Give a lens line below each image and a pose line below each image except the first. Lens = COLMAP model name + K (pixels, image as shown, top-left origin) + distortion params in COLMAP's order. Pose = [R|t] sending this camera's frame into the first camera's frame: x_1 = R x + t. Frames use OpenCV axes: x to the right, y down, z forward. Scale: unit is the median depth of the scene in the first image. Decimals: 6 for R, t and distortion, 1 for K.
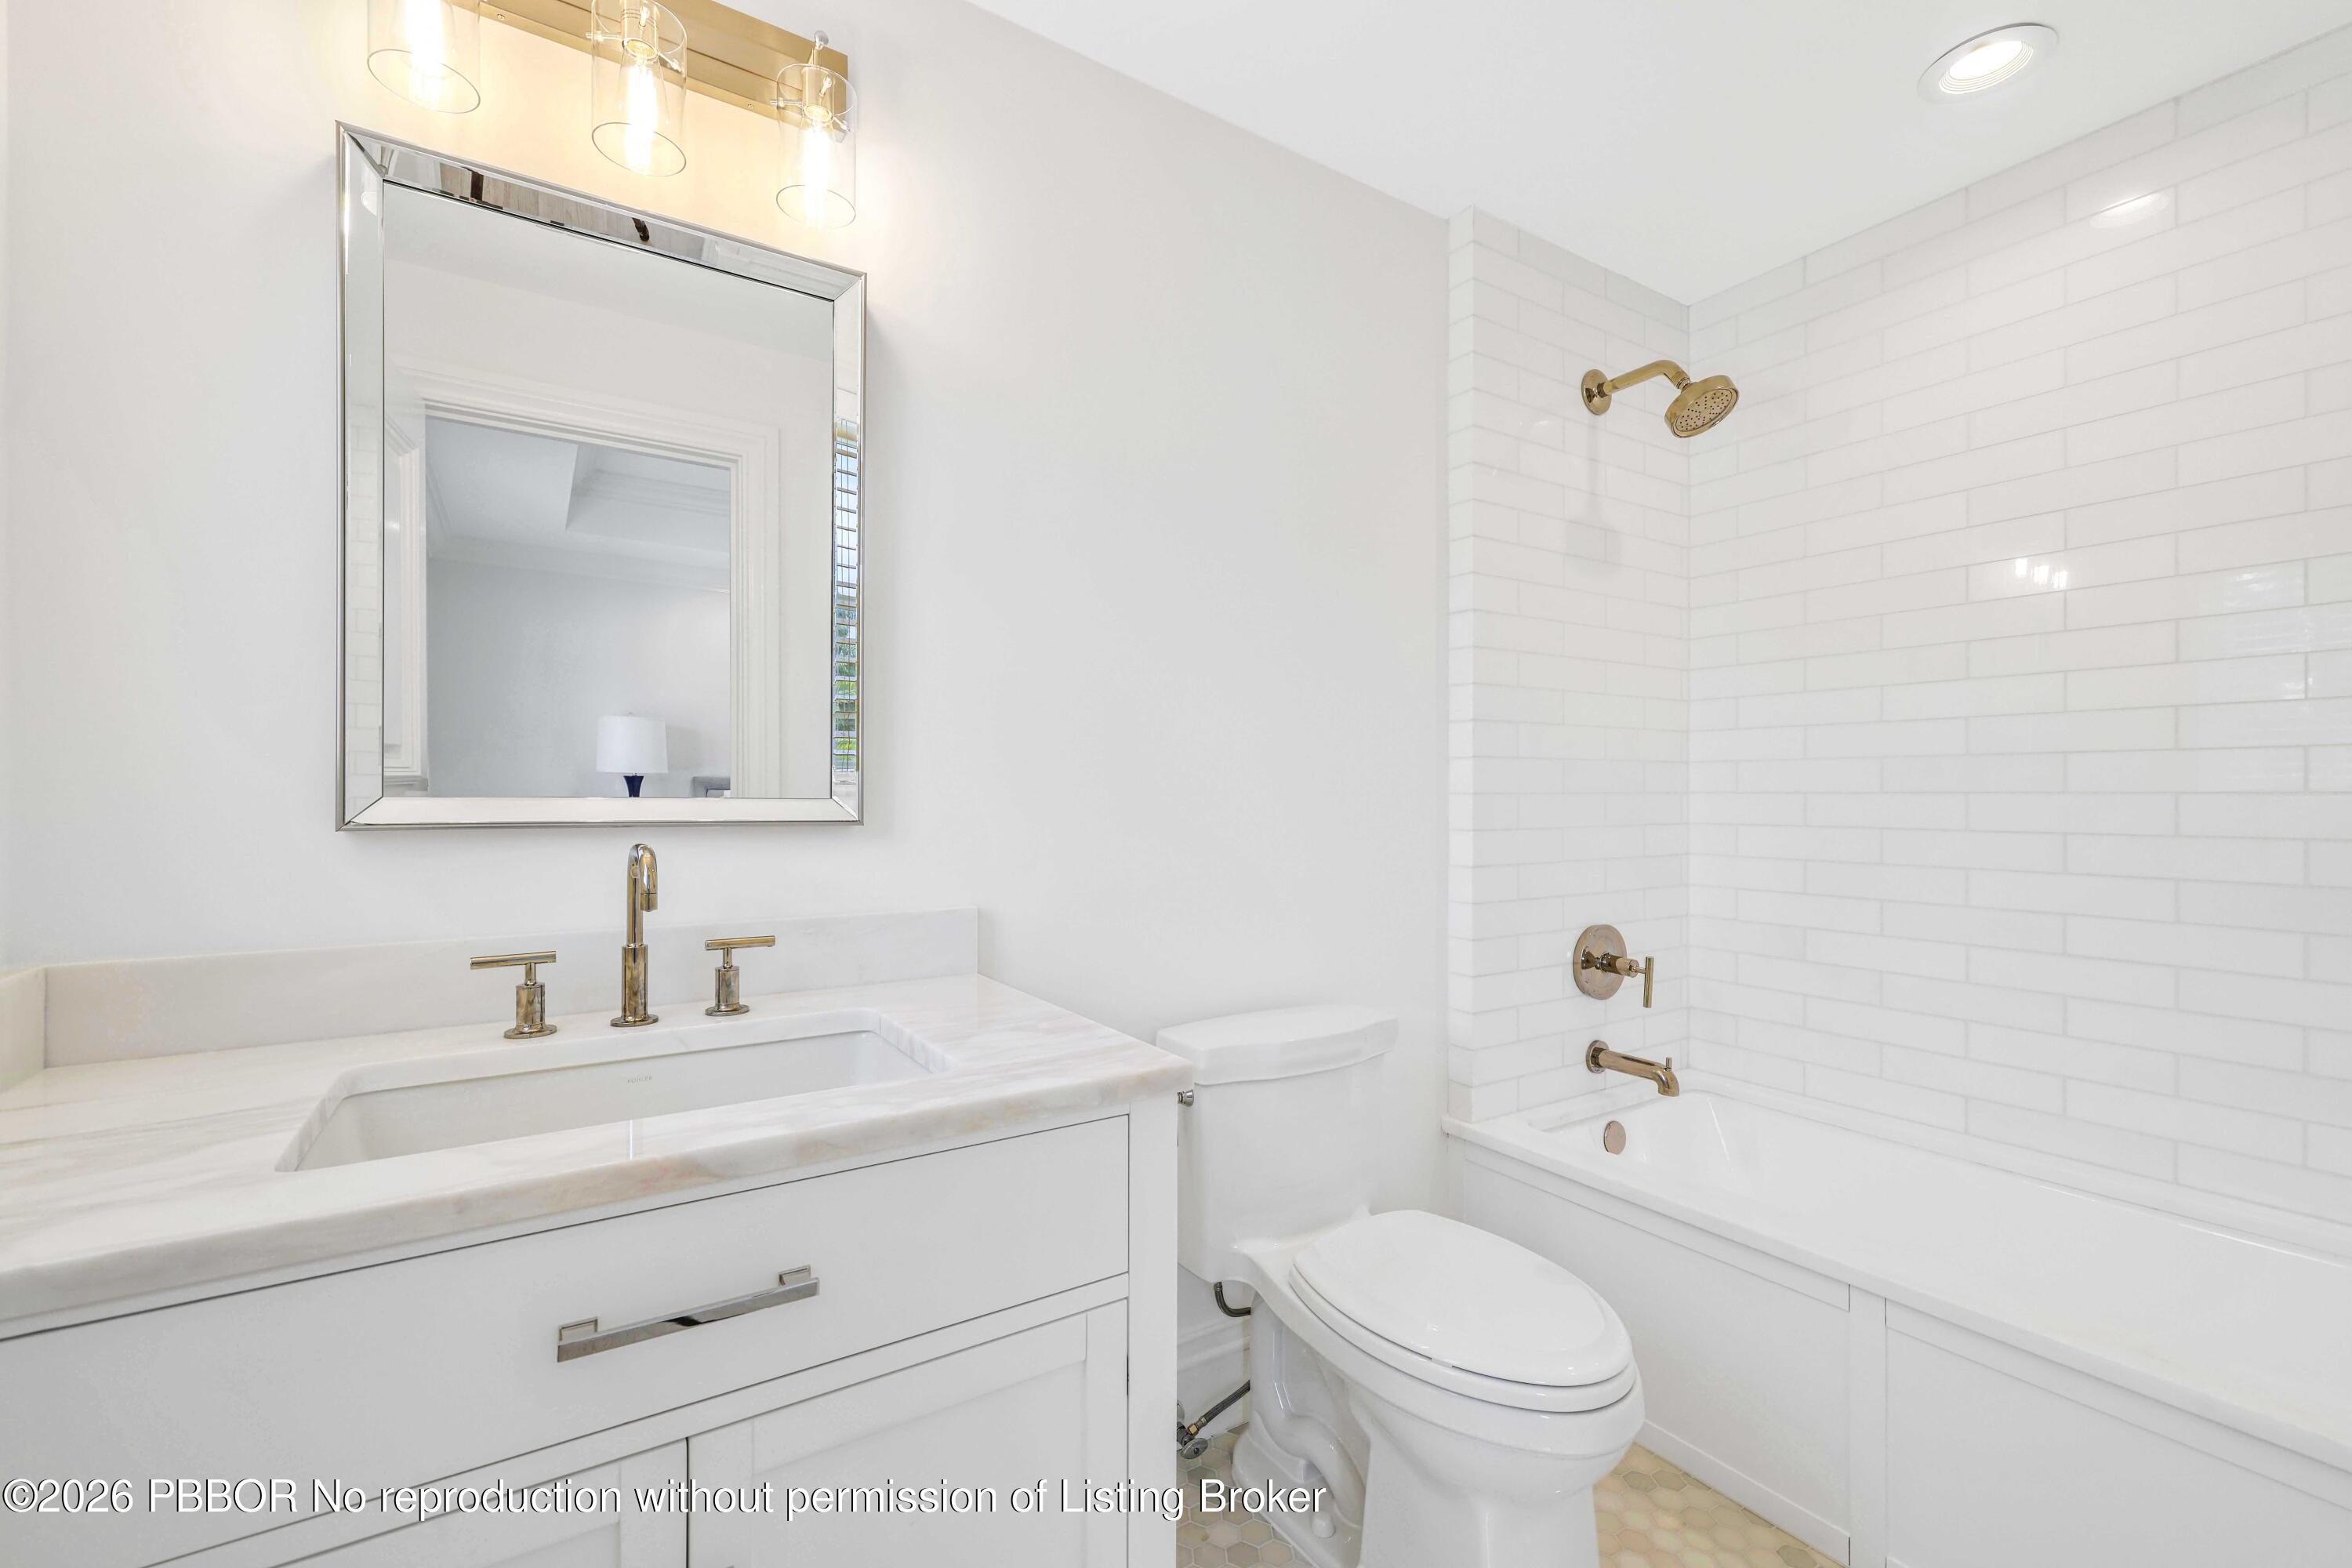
lens RADIAL K [[989.0, 0, 1176.0], [0, 989.0, 784.0], [0, 0, 1]] dist [-0.001201, -0.000087]
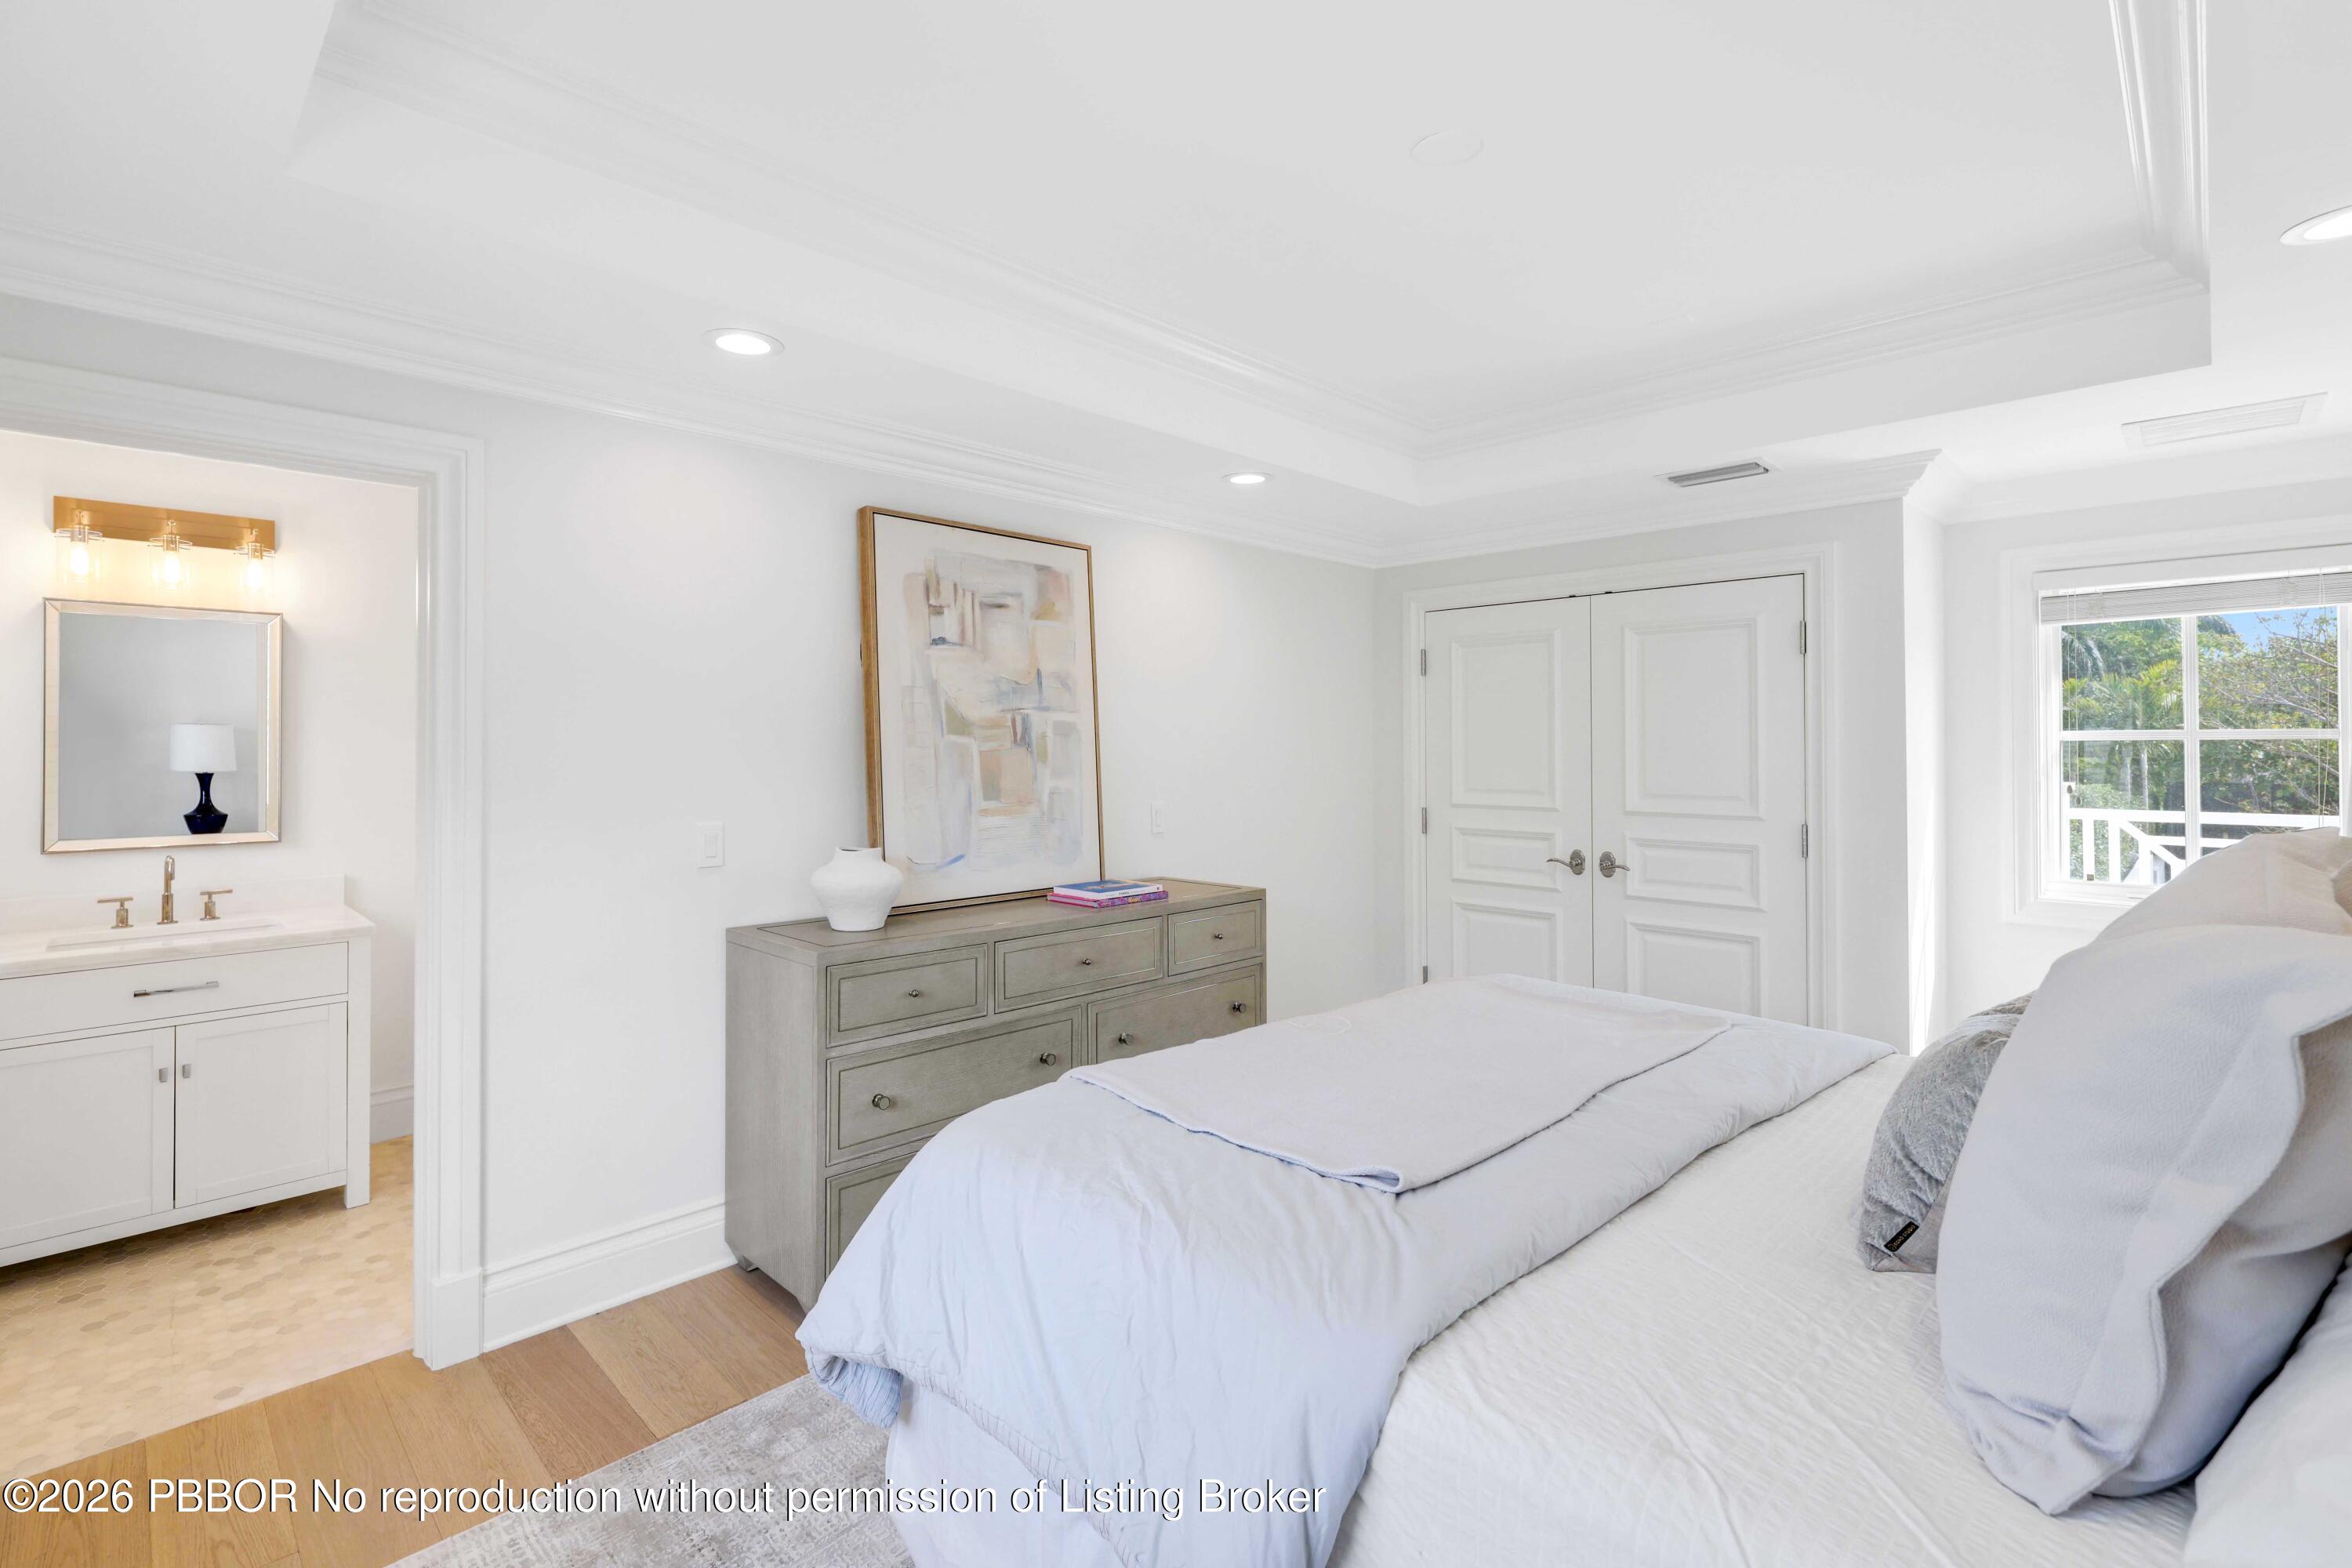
lens RADIAL K [[1071.6, 0, 1168.6], [0, 1071.6, 730.4], [0, 0, 1]] dist [-0.003541, -0.000446]
pose [[0.977436, 0.005359, 0.211166, 1.504596], [-0.005085, 0.999985, -0.001837, -0.290874], [-0.211172, 0.000721, 0.977449, -2.424659]]
